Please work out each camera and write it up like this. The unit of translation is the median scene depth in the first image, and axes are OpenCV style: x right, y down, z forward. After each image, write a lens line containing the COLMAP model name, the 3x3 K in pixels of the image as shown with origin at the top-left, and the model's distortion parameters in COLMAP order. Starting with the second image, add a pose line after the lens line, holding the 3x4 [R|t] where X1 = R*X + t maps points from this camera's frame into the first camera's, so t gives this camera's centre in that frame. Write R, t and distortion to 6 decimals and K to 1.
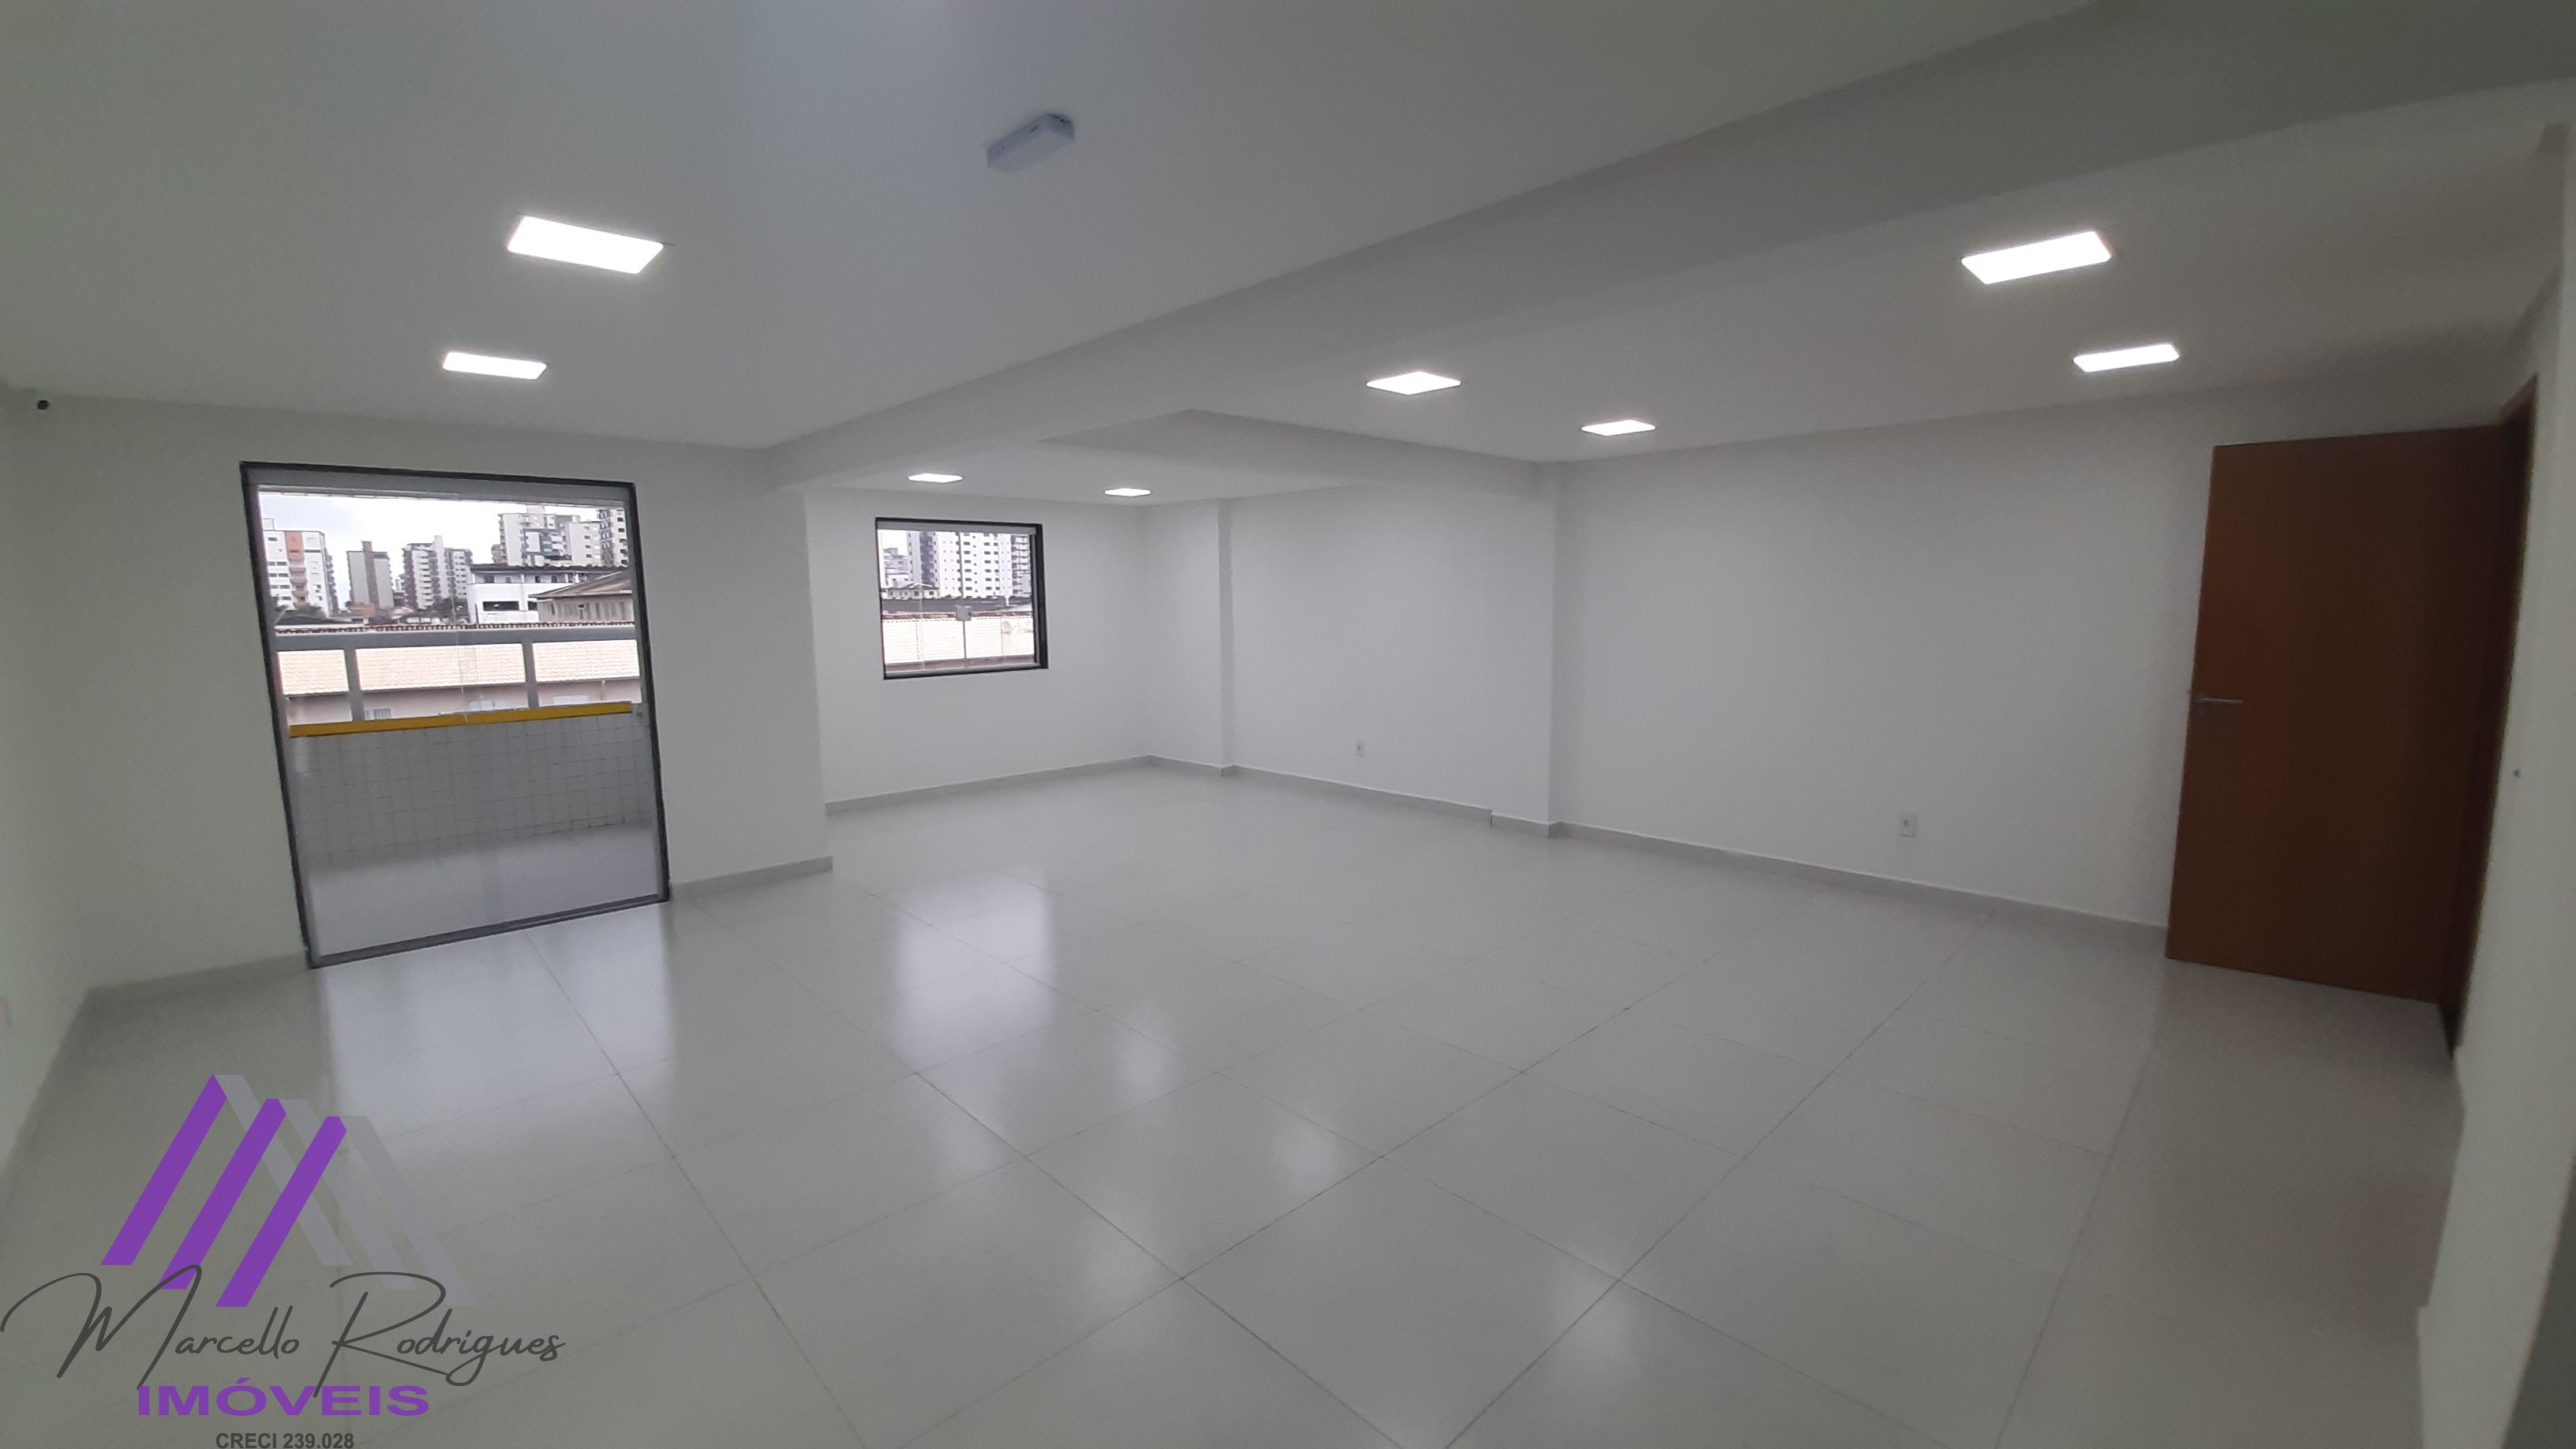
lens RADIAL K [[1010.9, 0, 1281.2], [0, 1010.9, 749.4], [0, 0, 1]] dist [-0.014689, -0.000196]
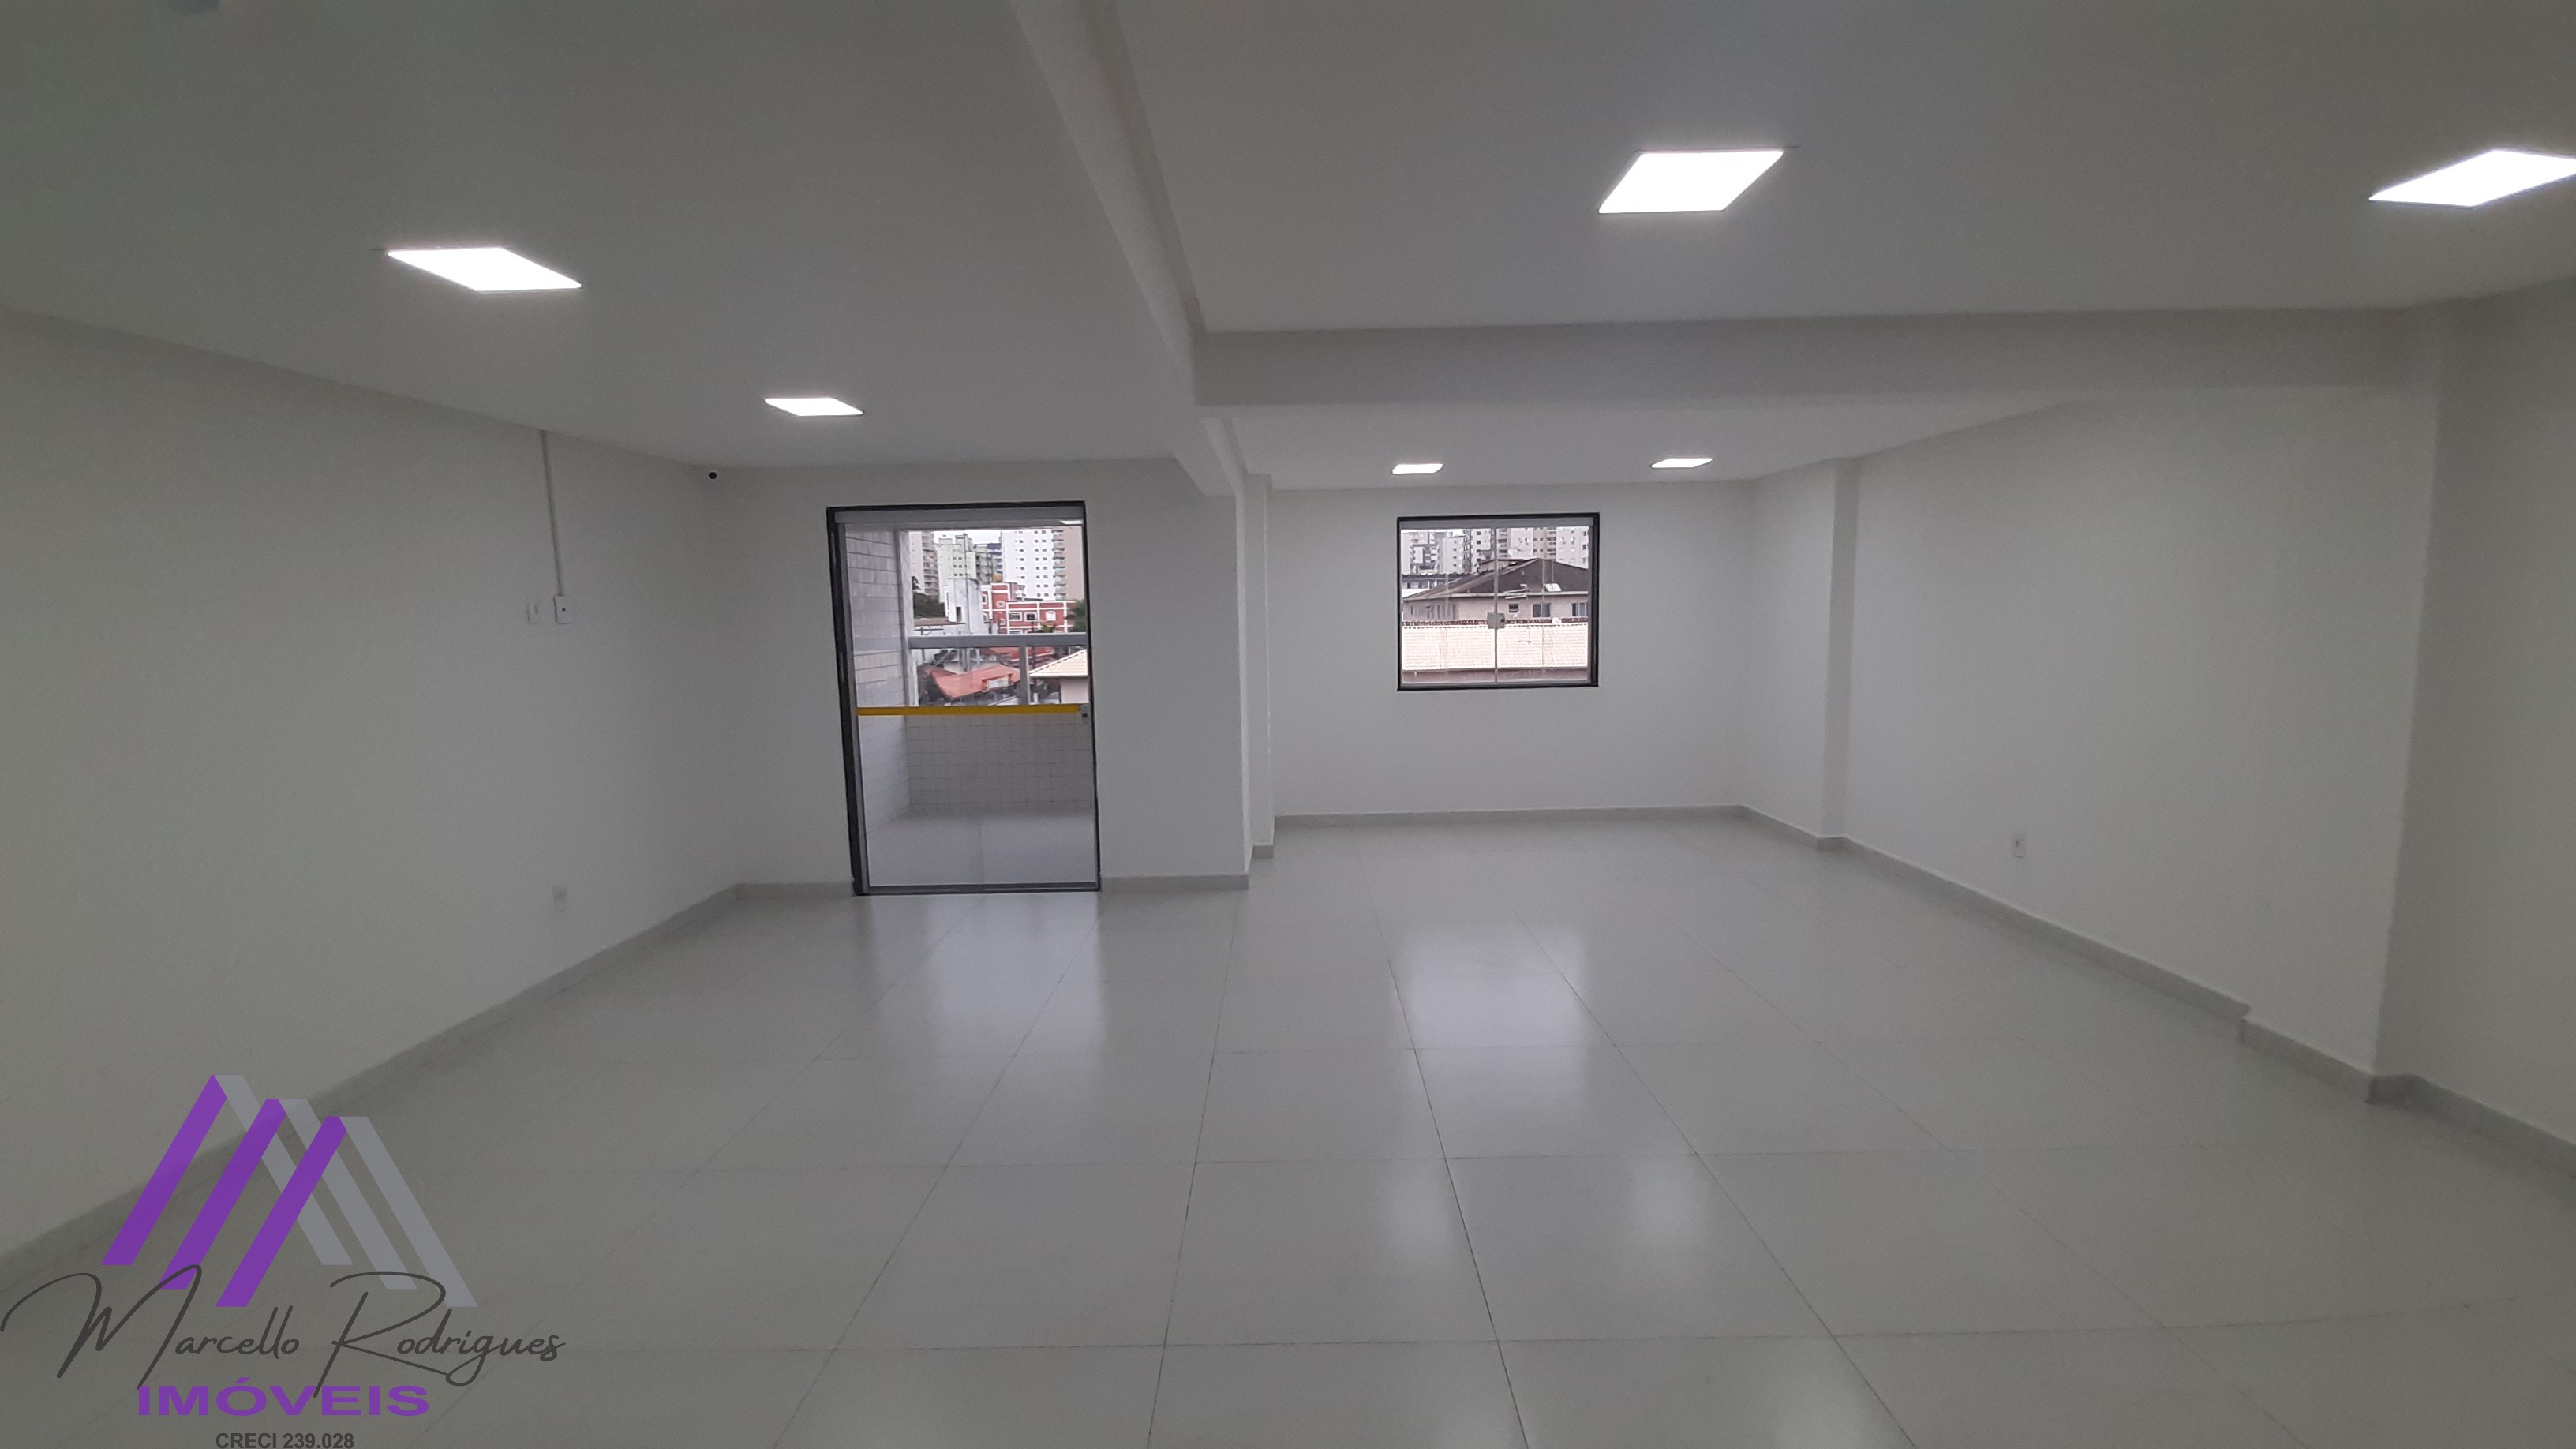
lens RADIAL K [[1010.9, 0, 1268.9], [0, 1010.9, 711.3], [0, 0, 1]] dist [-0.014689, -0.000196]
pose [[0.712410, 0.067449, -0.698515, 0.166129], [-0.093712, 0.995599, 0.000560, -0.036965], [0.695479, 0.065060, 0.715595, 0.237170]]
